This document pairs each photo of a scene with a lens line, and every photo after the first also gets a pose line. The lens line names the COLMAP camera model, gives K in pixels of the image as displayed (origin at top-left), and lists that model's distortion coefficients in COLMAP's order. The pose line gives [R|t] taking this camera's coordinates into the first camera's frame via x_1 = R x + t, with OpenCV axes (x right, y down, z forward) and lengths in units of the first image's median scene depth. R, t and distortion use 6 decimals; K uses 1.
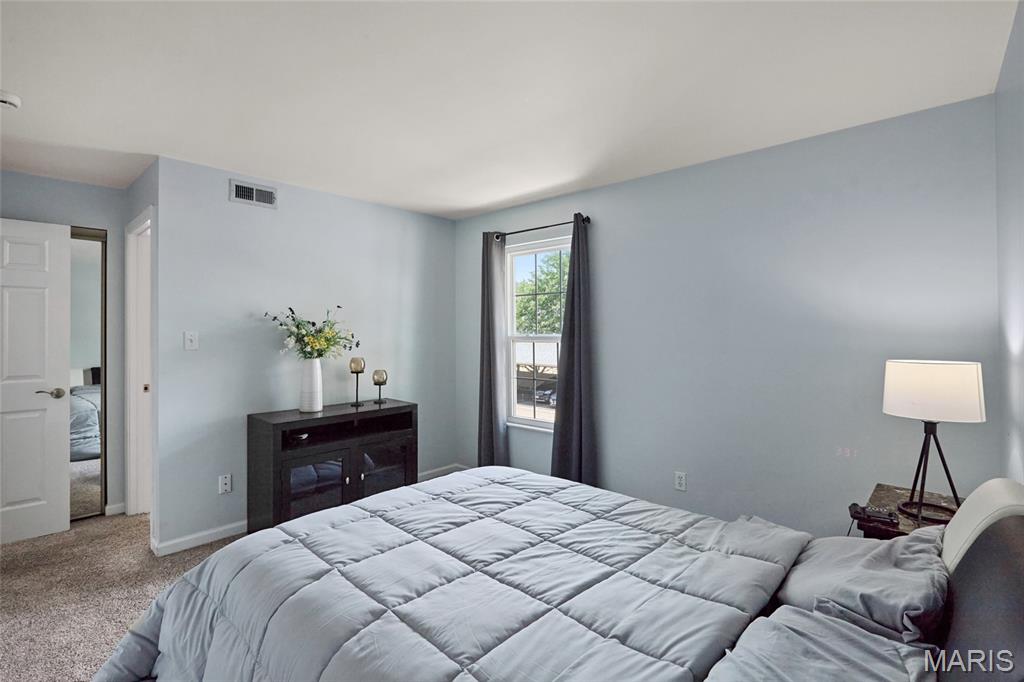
lens RADIAL K [[481.0, 0, 511.1], [0, 481.0, 338.5], [0, 0, 1]] dist [-0.006061, -0.000288]
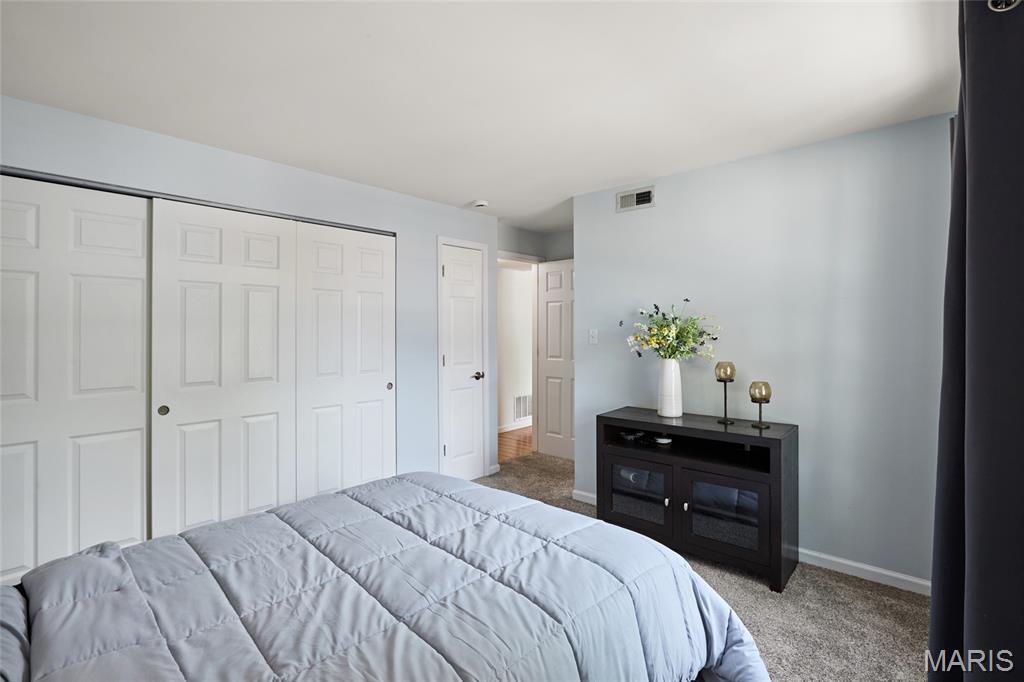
lens RADIAL K [[481.0, 0, 511.5], [0, 481.0, 332.7], [0, 0, 1]] dist [-0.006061, -0.000288]
pose [[0.017247, 0.001290, -0.999850, 0.480723], [-0.016718, 0.999860, 0.001002, -0.003360], [0.999711, 0.016699, 0.017266, 0.665369]]
